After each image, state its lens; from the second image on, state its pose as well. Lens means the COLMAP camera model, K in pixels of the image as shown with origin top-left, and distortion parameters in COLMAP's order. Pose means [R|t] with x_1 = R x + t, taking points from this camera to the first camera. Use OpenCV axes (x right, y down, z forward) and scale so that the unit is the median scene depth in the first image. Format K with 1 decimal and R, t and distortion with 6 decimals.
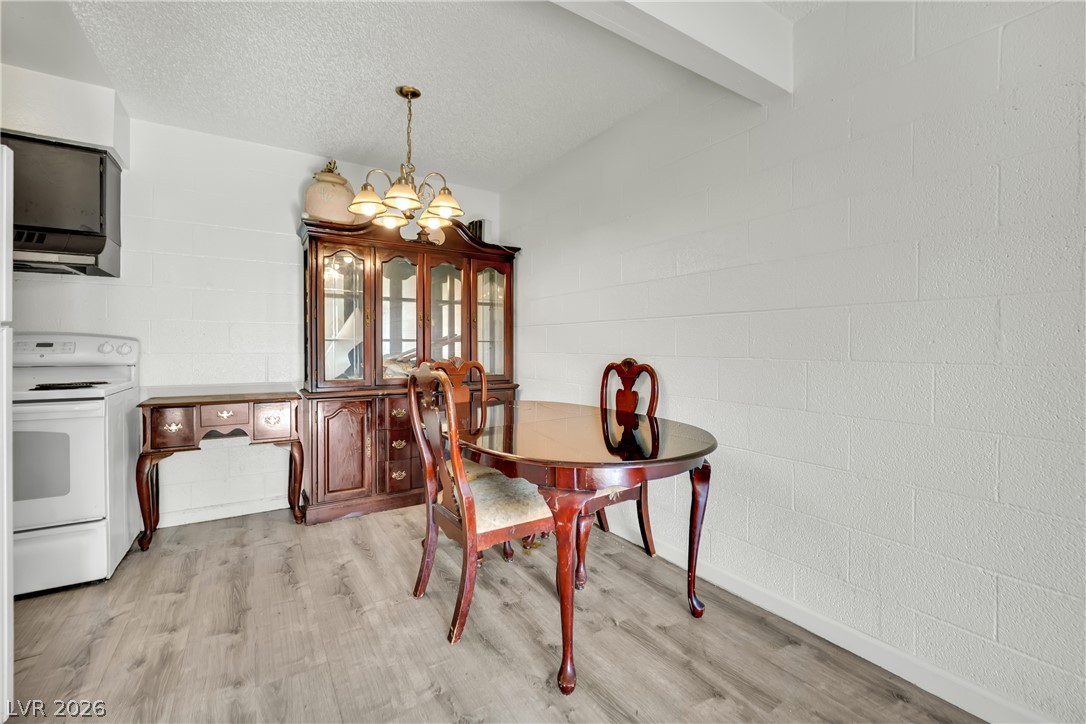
lens RADIAL K [[453.6, 0, 542.4], [0, 453.6, 353.9], [0, 0, 1]] dist [-0.022442, -0.000579]
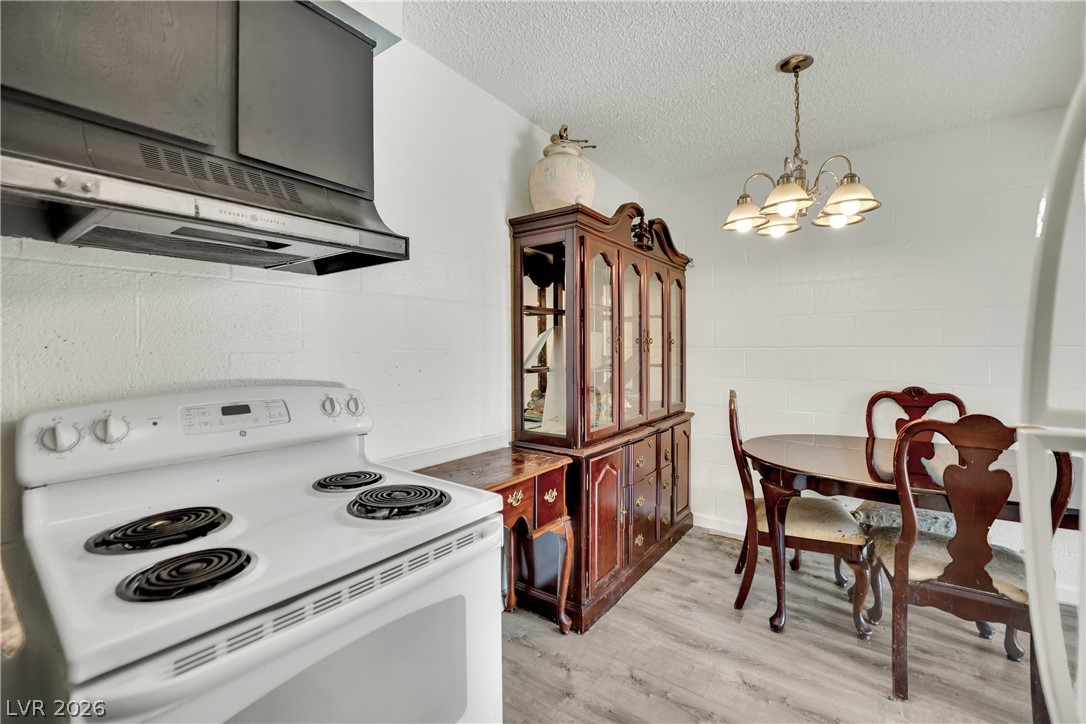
lens RADIAL K [[453.6, 0, 541.4], [0, 453.6, 352.3], [0, 0, 1]] dist [-0.022442, -0.000579]
pose [[0.933778, -0.010624, 0.357694, -0.938609], [0.014470, 0.999863, -0.008078, -0.071055], [-0.357559, 0.012719, 0.933804, 0.389757]]
